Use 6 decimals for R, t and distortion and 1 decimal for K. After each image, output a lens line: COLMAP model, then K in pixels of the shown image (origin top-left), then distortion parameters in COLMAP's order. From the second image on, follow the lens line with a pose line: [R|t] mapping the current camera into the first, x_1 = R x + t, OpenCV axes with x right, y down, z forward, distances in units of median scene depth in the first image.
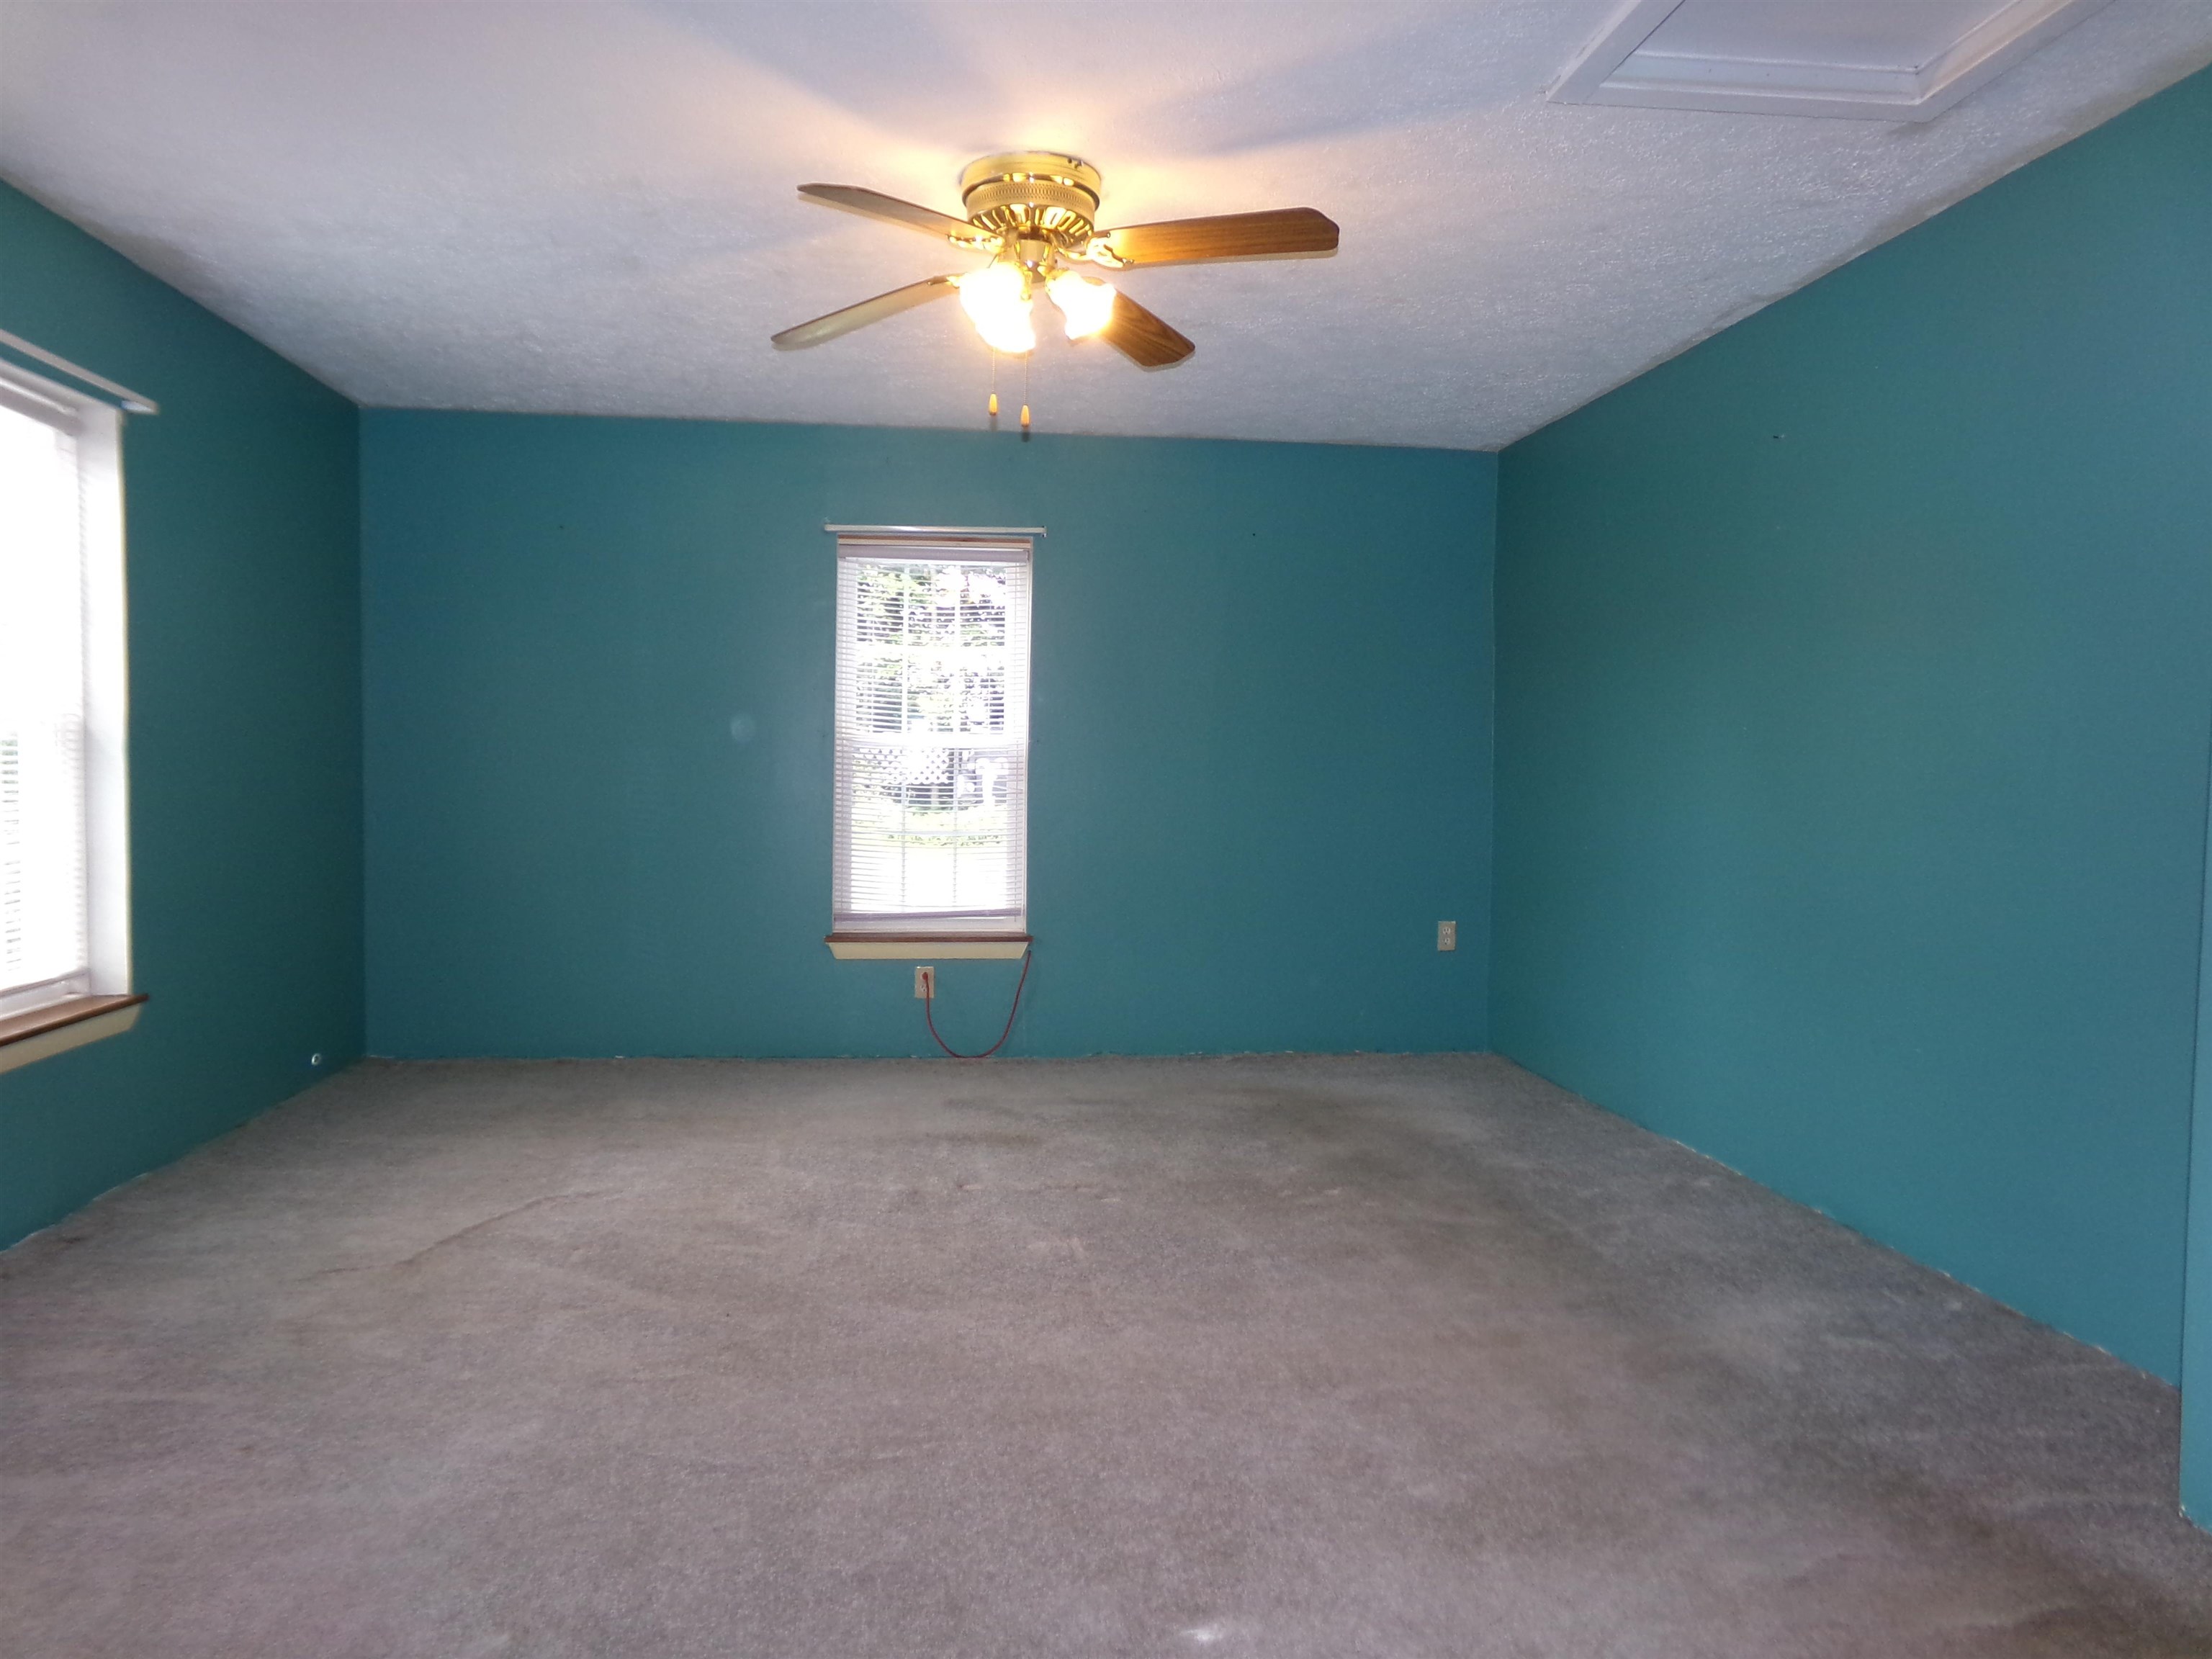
lens RADIAL K [[1527.0, 0, 1103.9], [0, 1527.0, 844.8], [0, 0, 1]] dist [-0.081622, 0.136974]
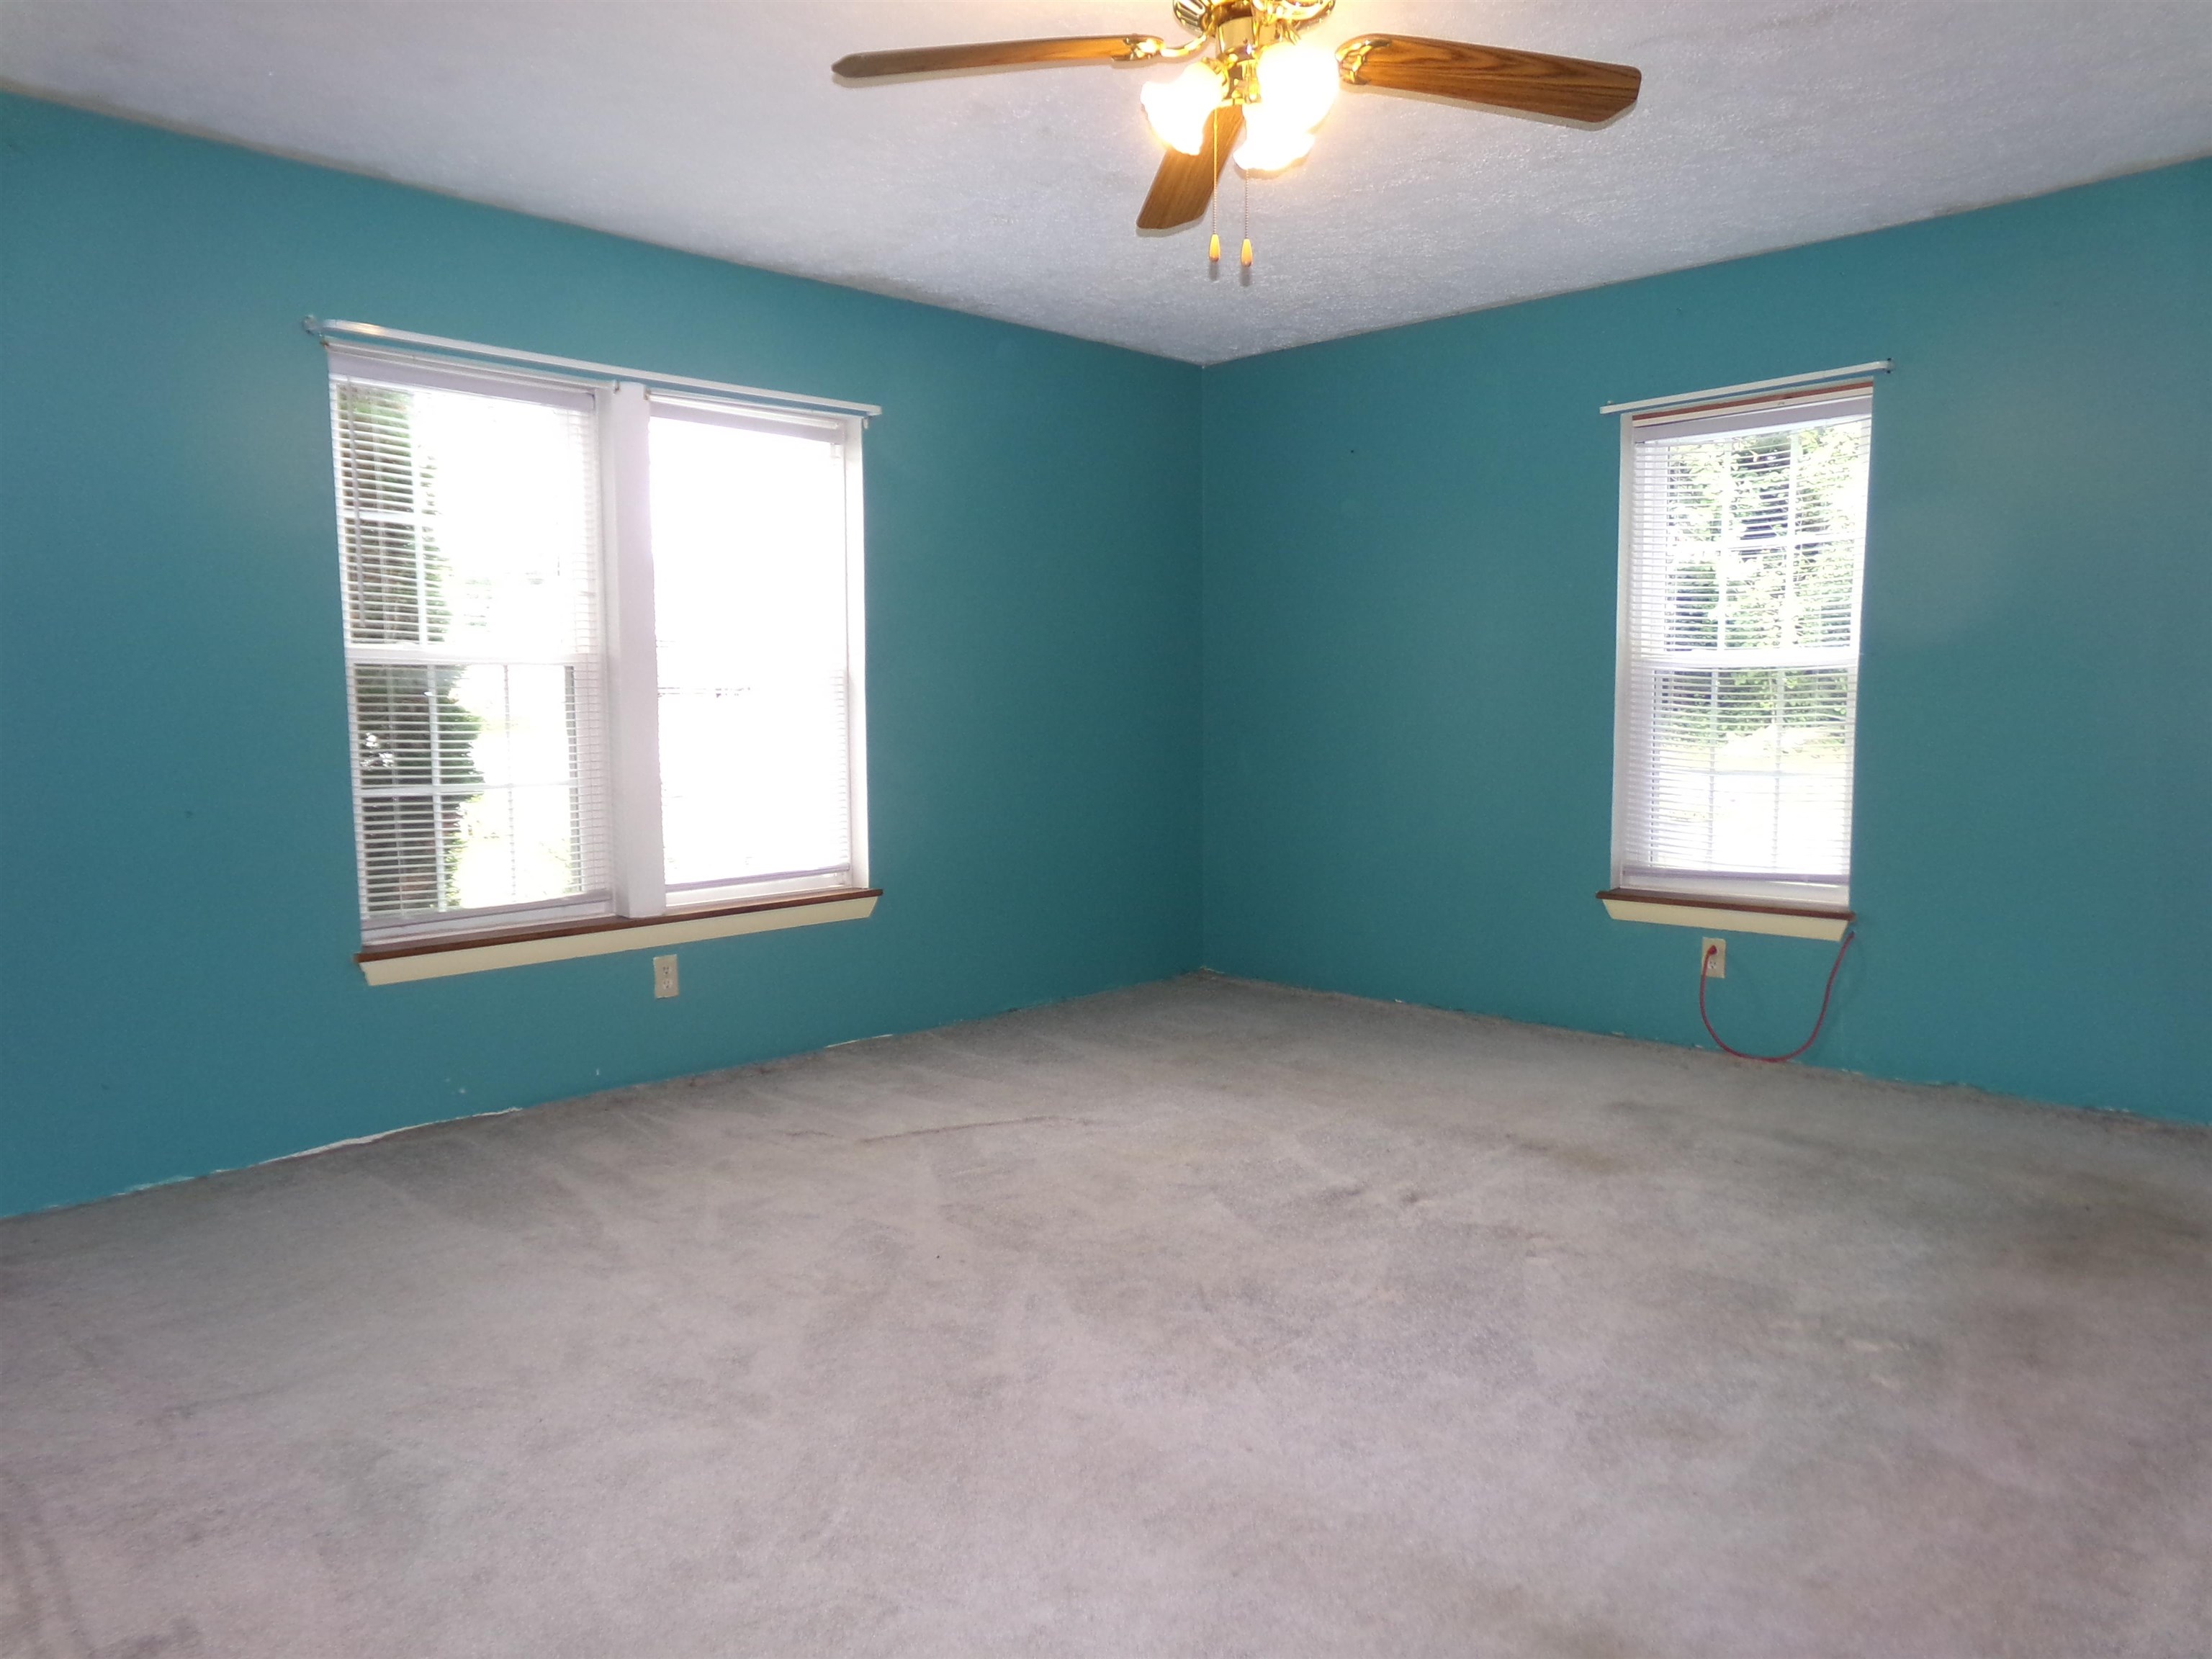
lens RADIAL K [[1527.0, 0, 1103.9], [0, 1527.0, 844.8], [0, 0, 1]] dist [-0.081622, 0.136974]
pose [[0.625674, 0.059603, -0.777804, 0.449663], [-0.022480, 0.998040, 0.058396, -0.014008], [0.779761, -0.019052, 0.625788, 0.367540]]
